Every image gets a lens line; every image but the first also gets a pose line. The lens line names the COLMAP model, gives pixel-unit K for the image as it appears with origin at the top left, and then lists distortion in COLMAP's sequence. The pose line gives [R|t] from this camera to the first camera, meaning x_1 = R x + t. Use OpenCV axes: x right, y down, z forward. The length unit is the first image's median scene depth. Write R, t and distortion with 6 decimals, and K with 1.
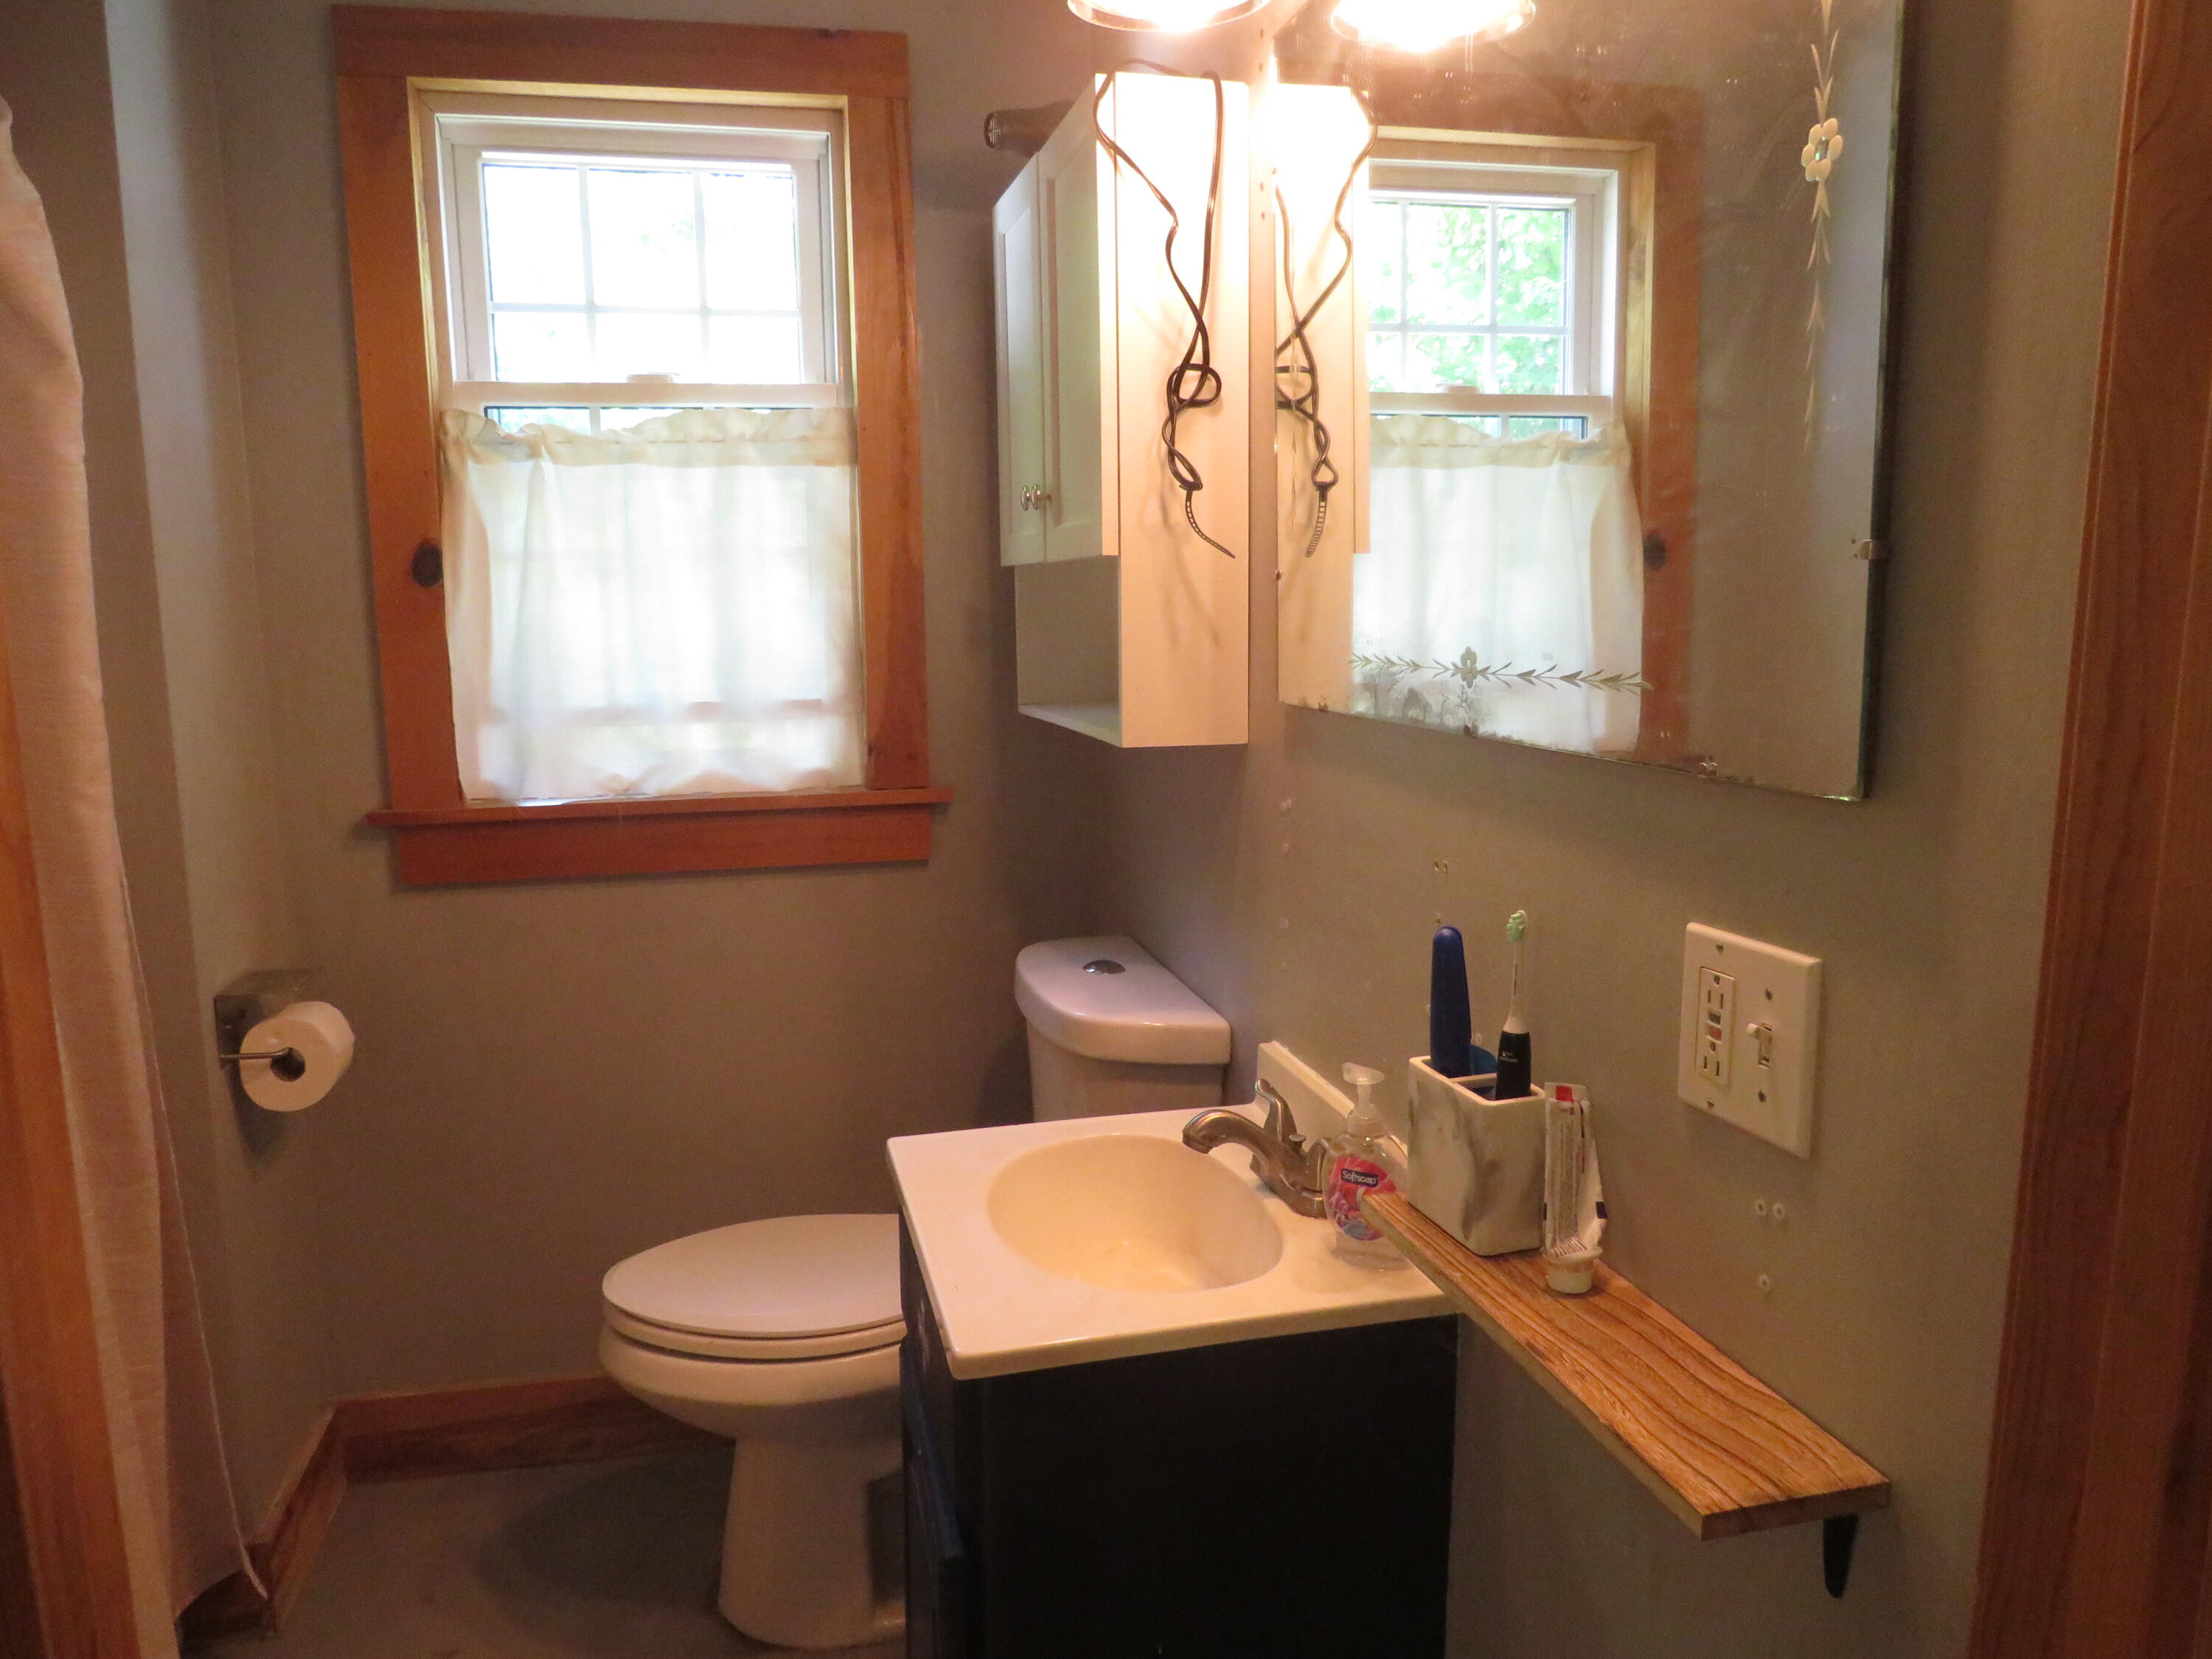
lens RADIAL K [[1537.6, 0, 1106.0], [0, 1537.6, 829.5], [0, 0, 1]] dist [-0.057259, 0.024679]
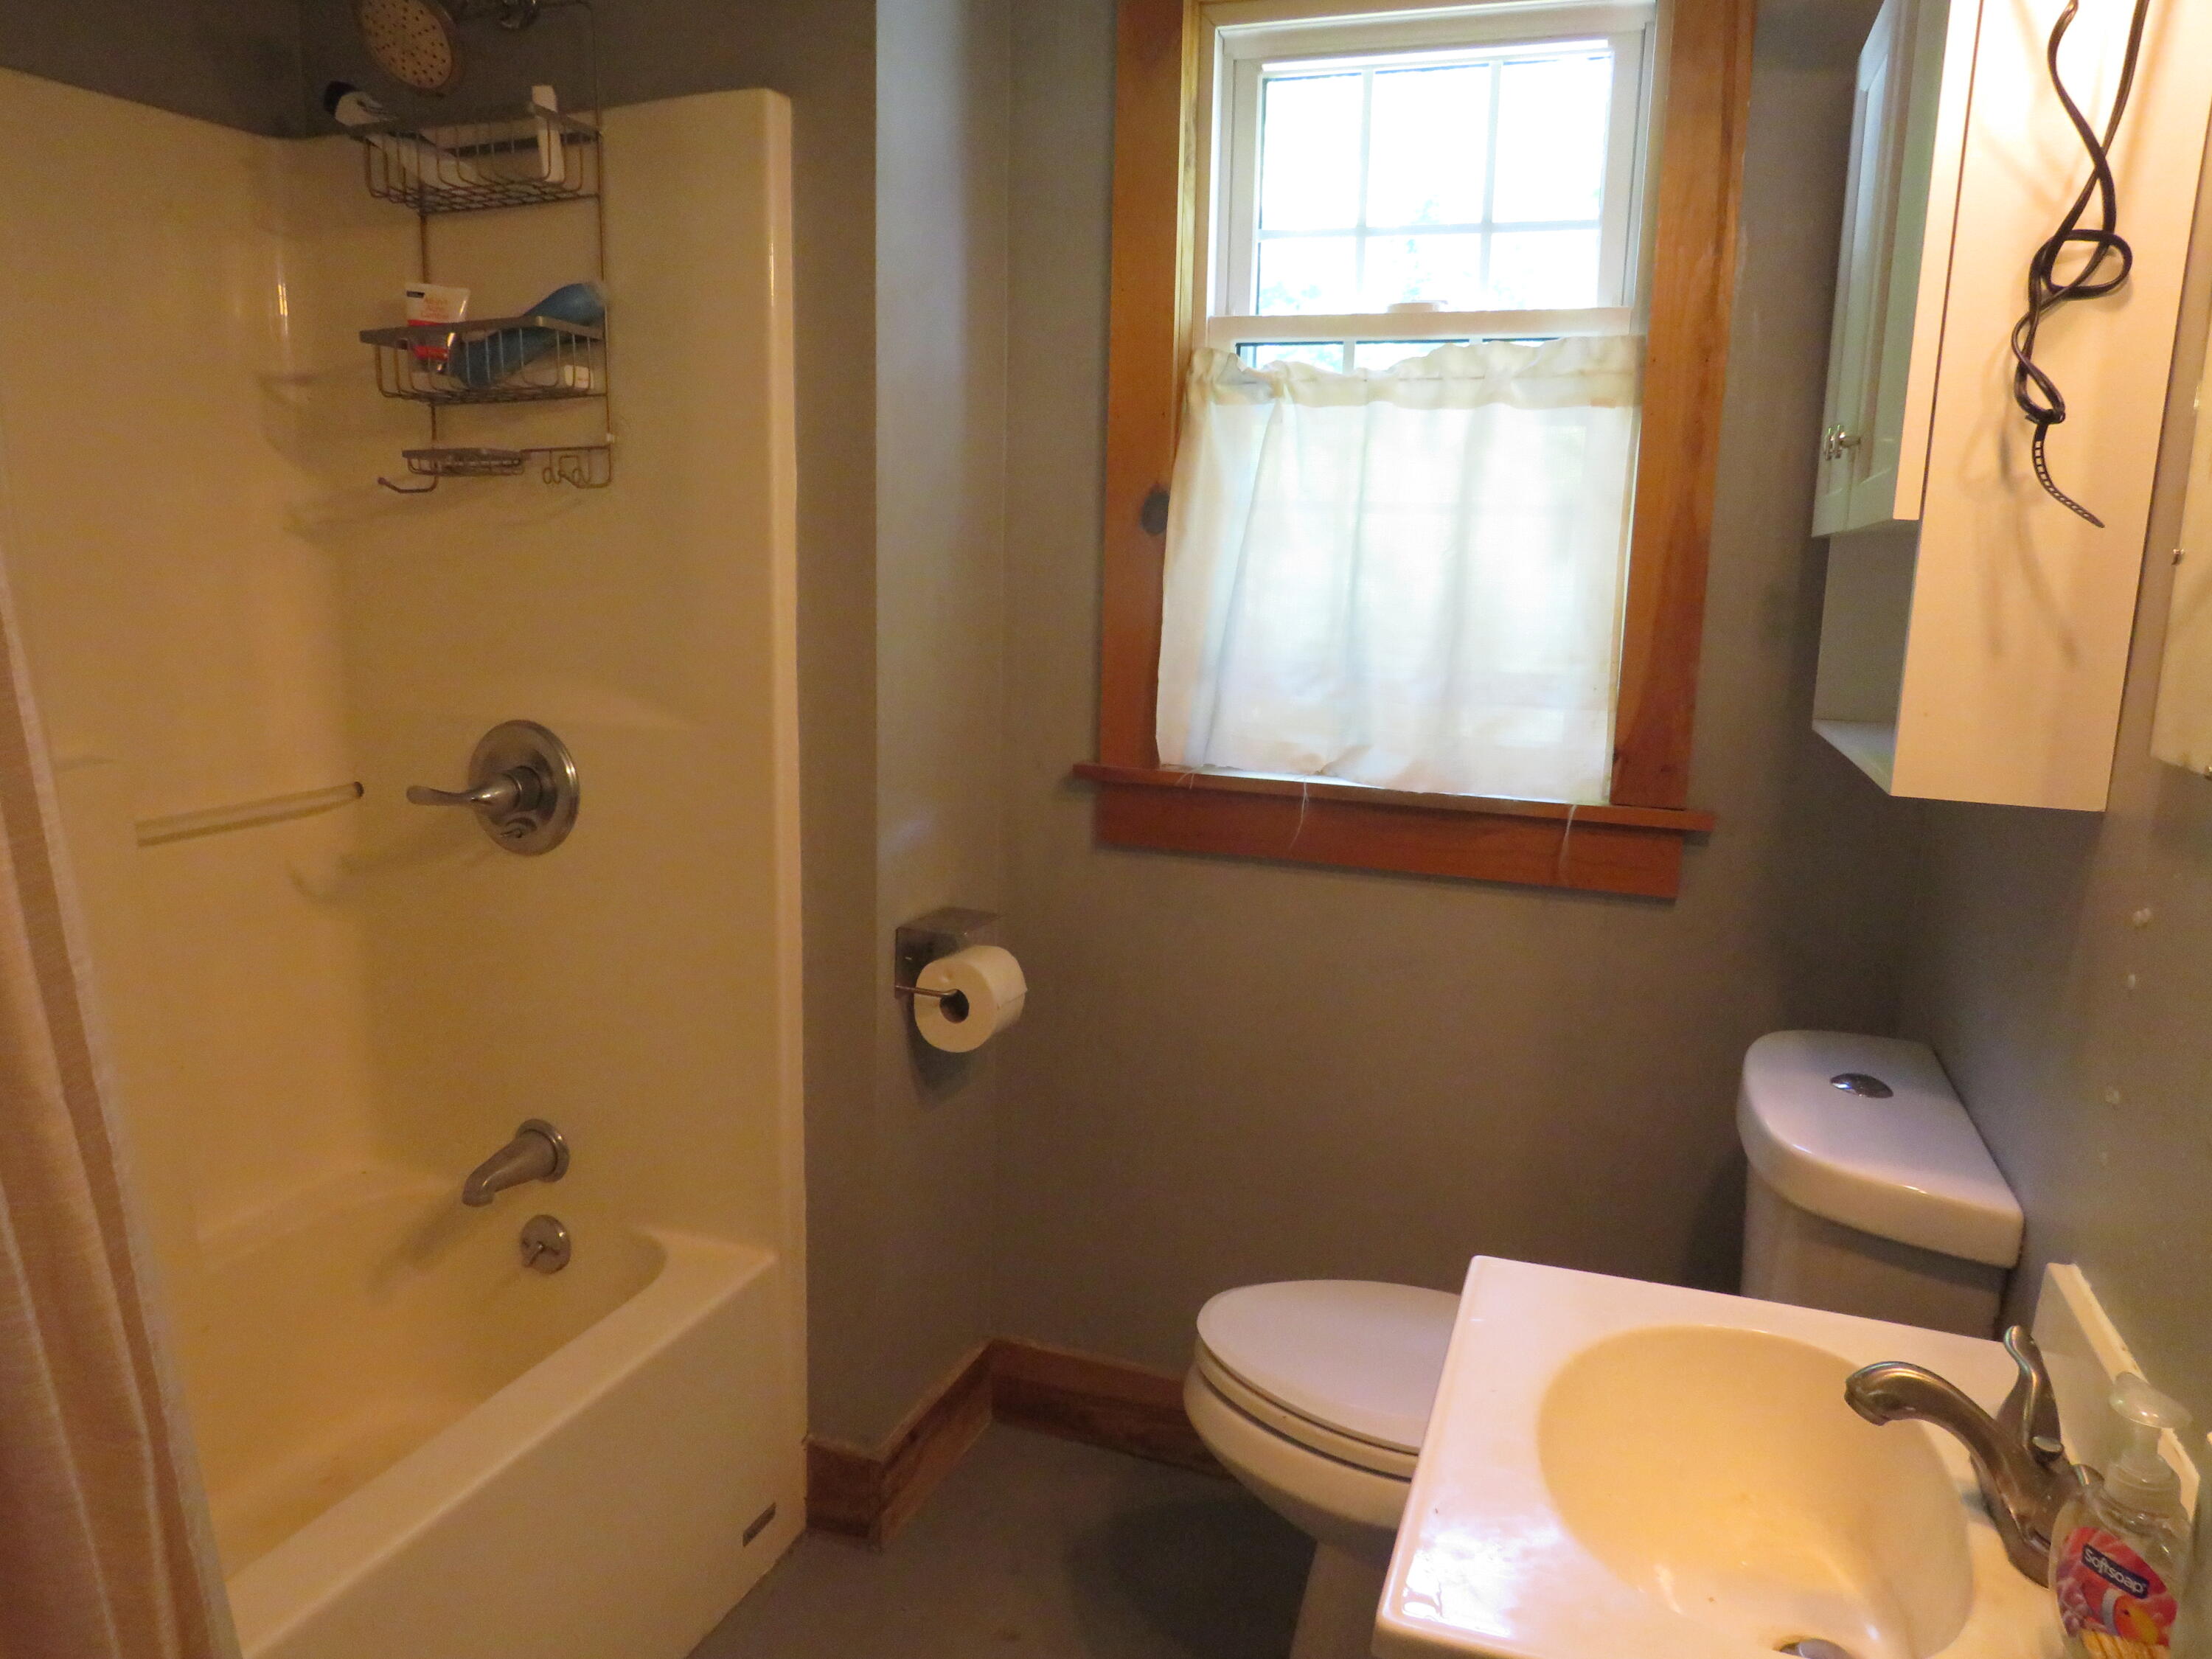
lens RADIAL K [[1557.7, 0, 1102.5], [0, 1557.7, 829.8], [0, 0, 1]] dist [-0.045609, 0.031004]
pose [[0.833992, 0.131725, -0.535822, 0.070188], [-0.122905, 0.991038, 0.052336, -0.023876], [0.537914, 0.022207, 0.842707, 0.167008]]
